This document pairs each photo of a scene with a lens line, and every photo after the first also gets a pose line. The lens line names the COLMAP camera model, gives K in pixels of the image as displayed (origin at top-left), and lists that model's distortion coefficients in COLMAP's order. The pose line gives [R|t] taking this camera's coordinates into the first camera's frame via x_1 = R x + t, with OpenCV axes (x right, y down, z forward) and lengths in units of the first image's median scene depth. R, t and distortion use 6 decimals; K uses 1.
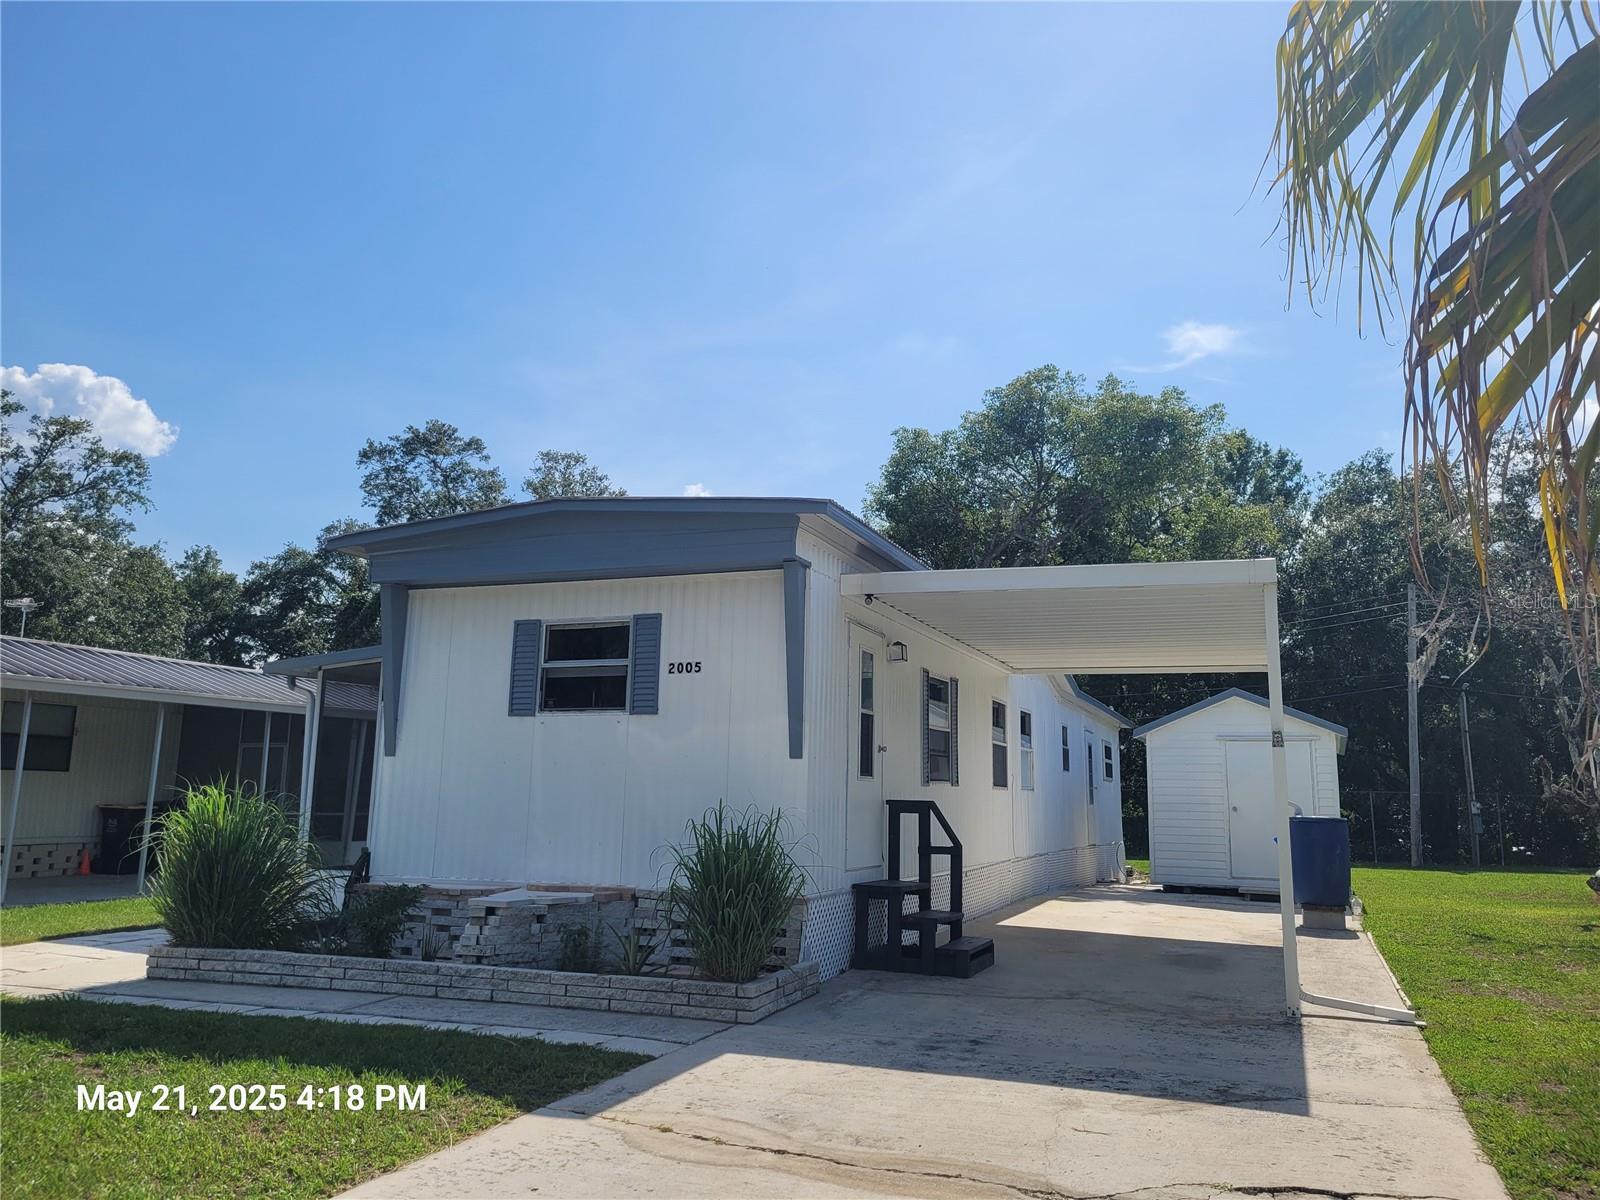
lens RADIAL K [[1199.8, 0, 809.0], [0, 1199.8, 586.8], [0, 0, 1]] dist [0.056671, -0.040884]
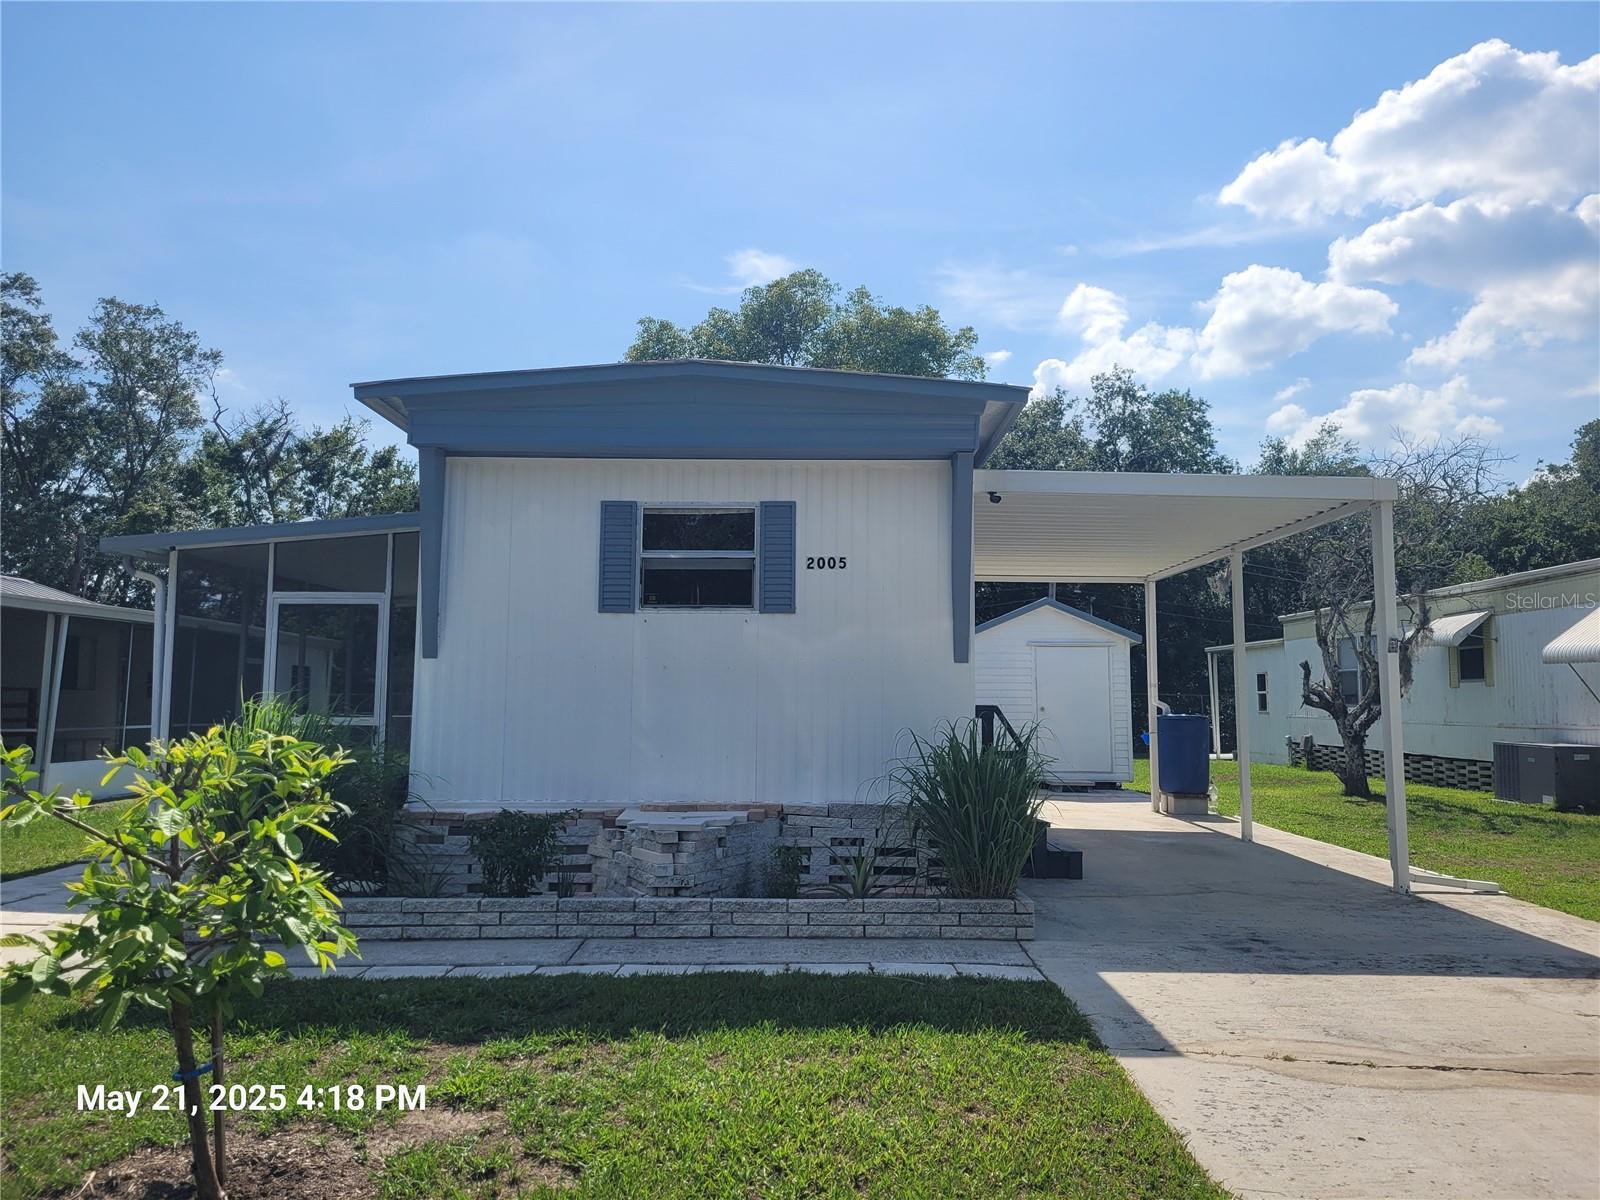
lens RADIAL K [[1199.8, 0, 809.0], [0, 1199.8, 586.8], [0, 0, 1]] dist [0.056671, -0.040884]
pose [[0.933144, 0.024255, 0.358684, -0.432160], [-0.052128, 0.996306, 0.068242, 0.023898], [-0.355704, -0.082377, 0.930961, 0.158662]]
